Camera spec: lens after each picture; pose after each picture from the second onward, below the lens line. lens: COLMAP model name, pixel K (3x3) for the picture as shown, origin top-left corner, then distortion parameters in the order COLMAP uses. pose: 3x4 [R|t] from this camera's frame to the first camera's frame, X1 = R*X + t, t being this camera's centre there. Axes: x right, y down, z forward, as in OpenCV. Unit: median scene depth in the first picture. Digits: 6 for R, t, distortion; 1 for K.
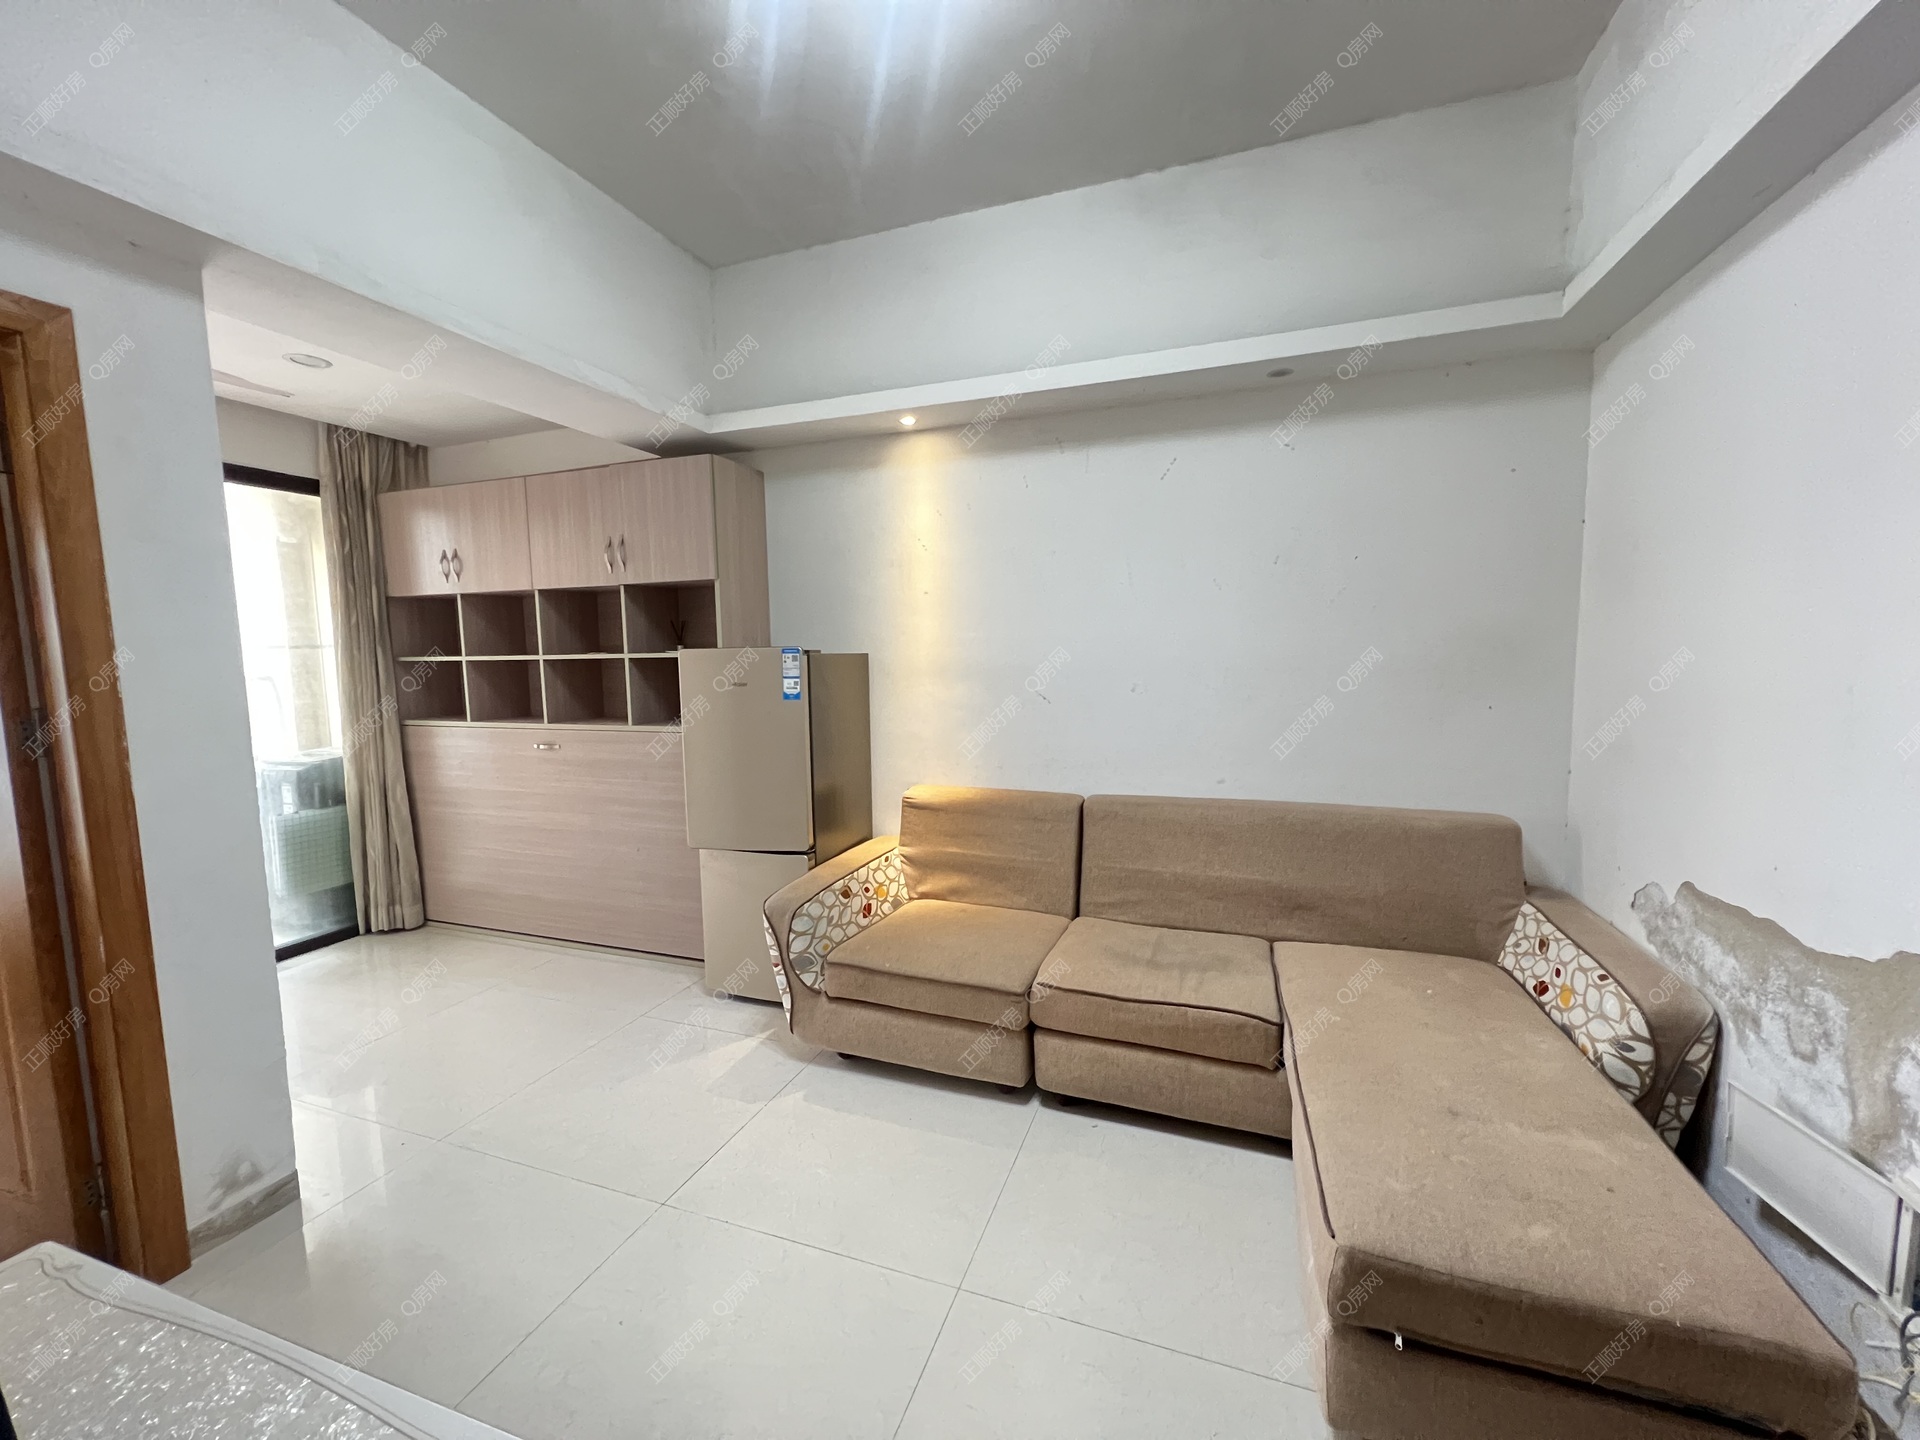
lens RADIAL K [[763.5, 0, 966.0], [0, 763.5, 712.7], [0, 0, 1]] dist [-0.001900, 0.000820]
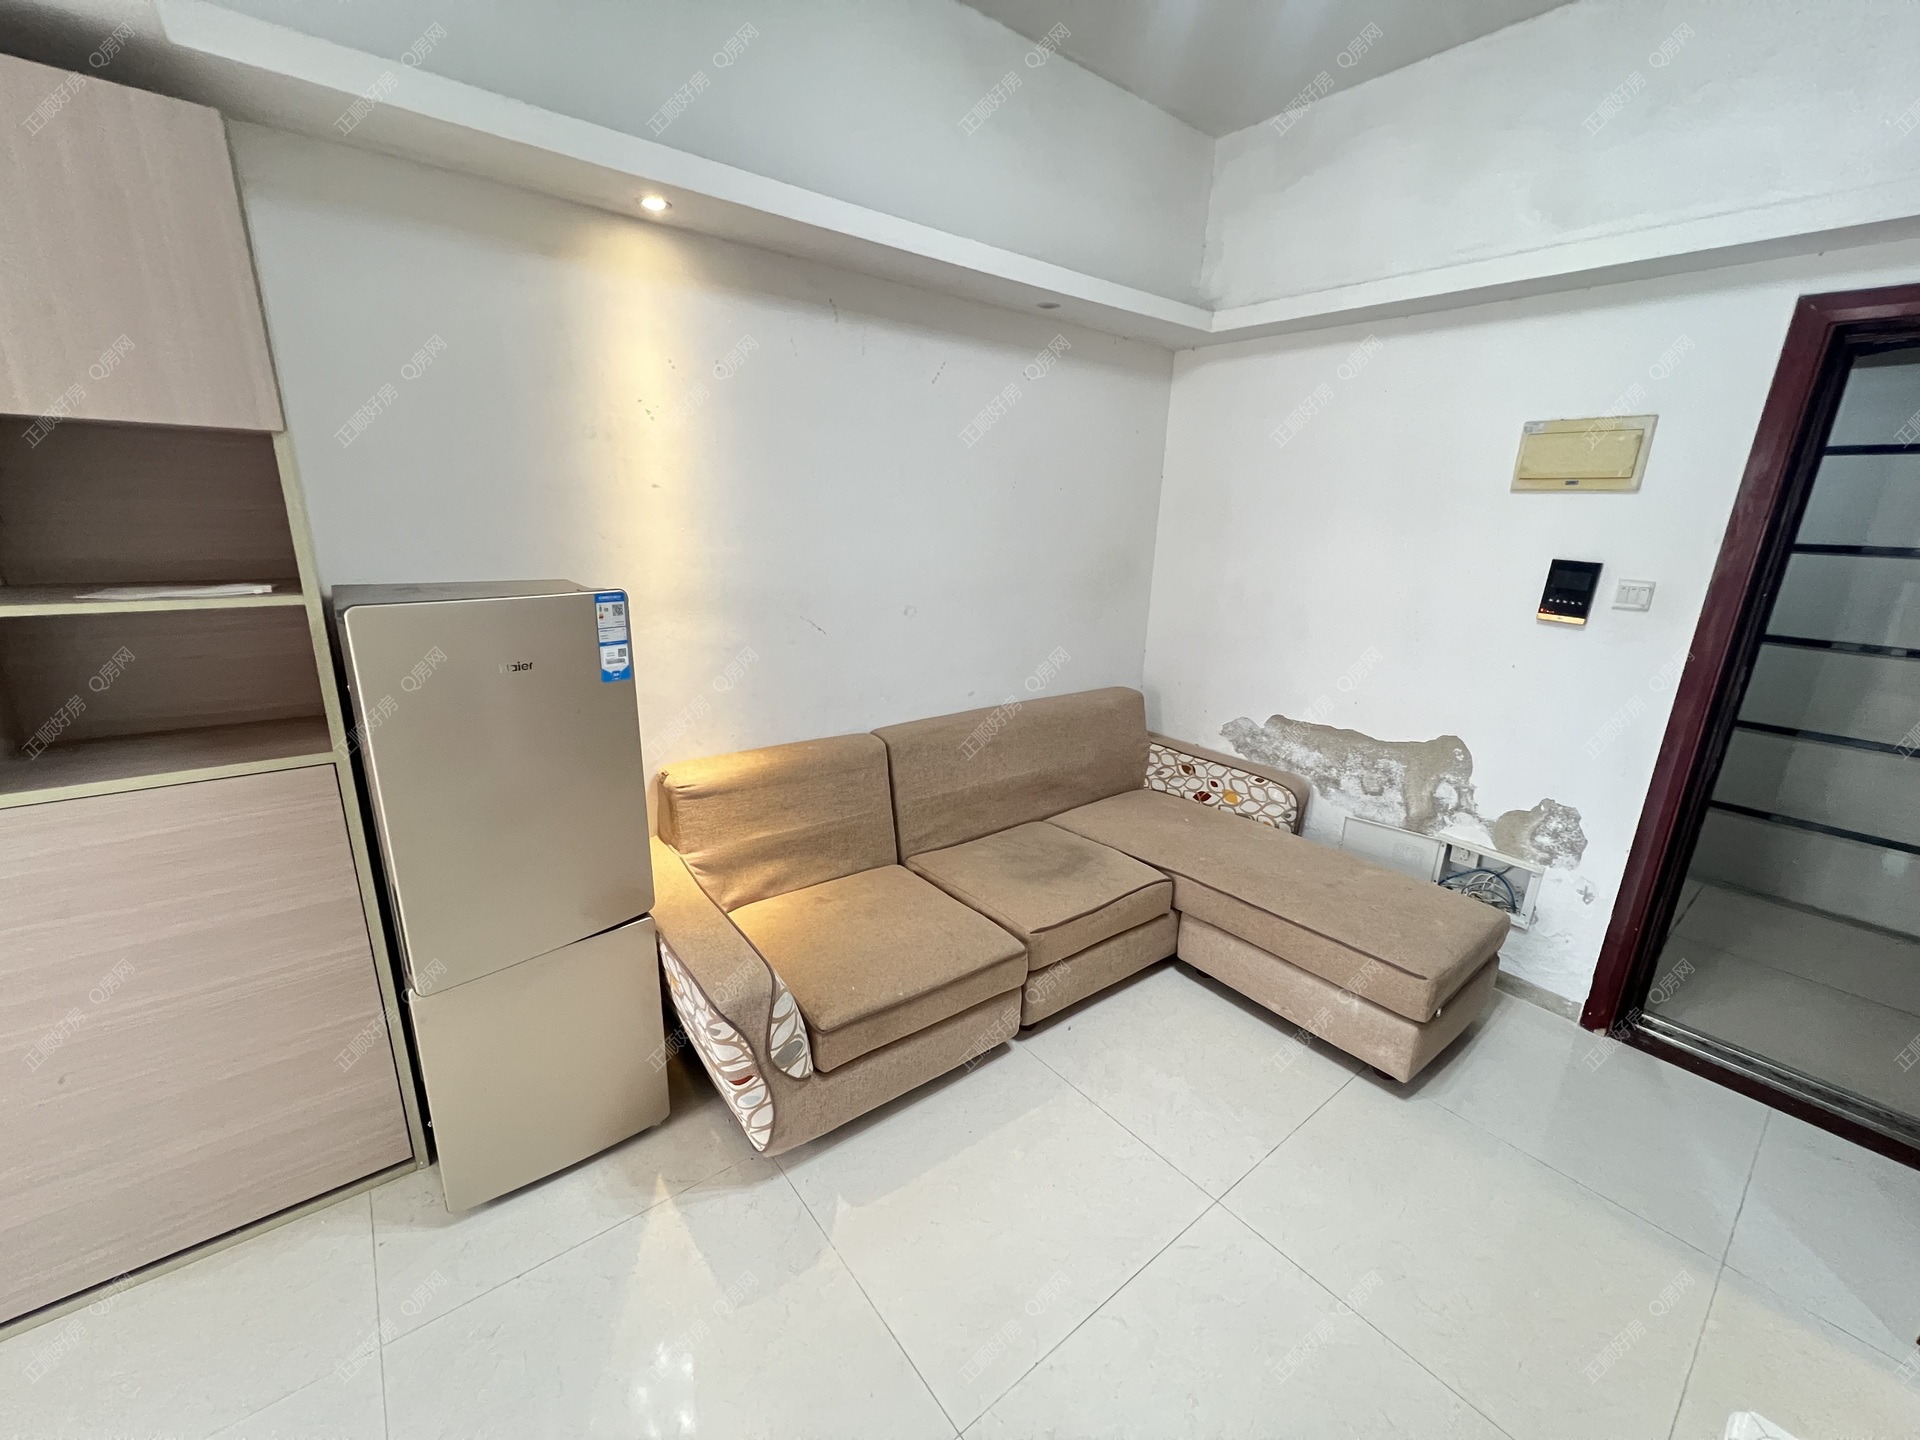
lens RADIAL K [[763.5, 0, 958.6], [0, 763.5, 714.8], [0, 0, 1]] dist [-0.001900, 0.000820]
pose [[0.526336, -0.190593, 0.828640, -0.631523], [0.028157, 0.977926, 0.207045, -0.114845], [-0.849811, -0.085643, 0.520084, 0.508424]]
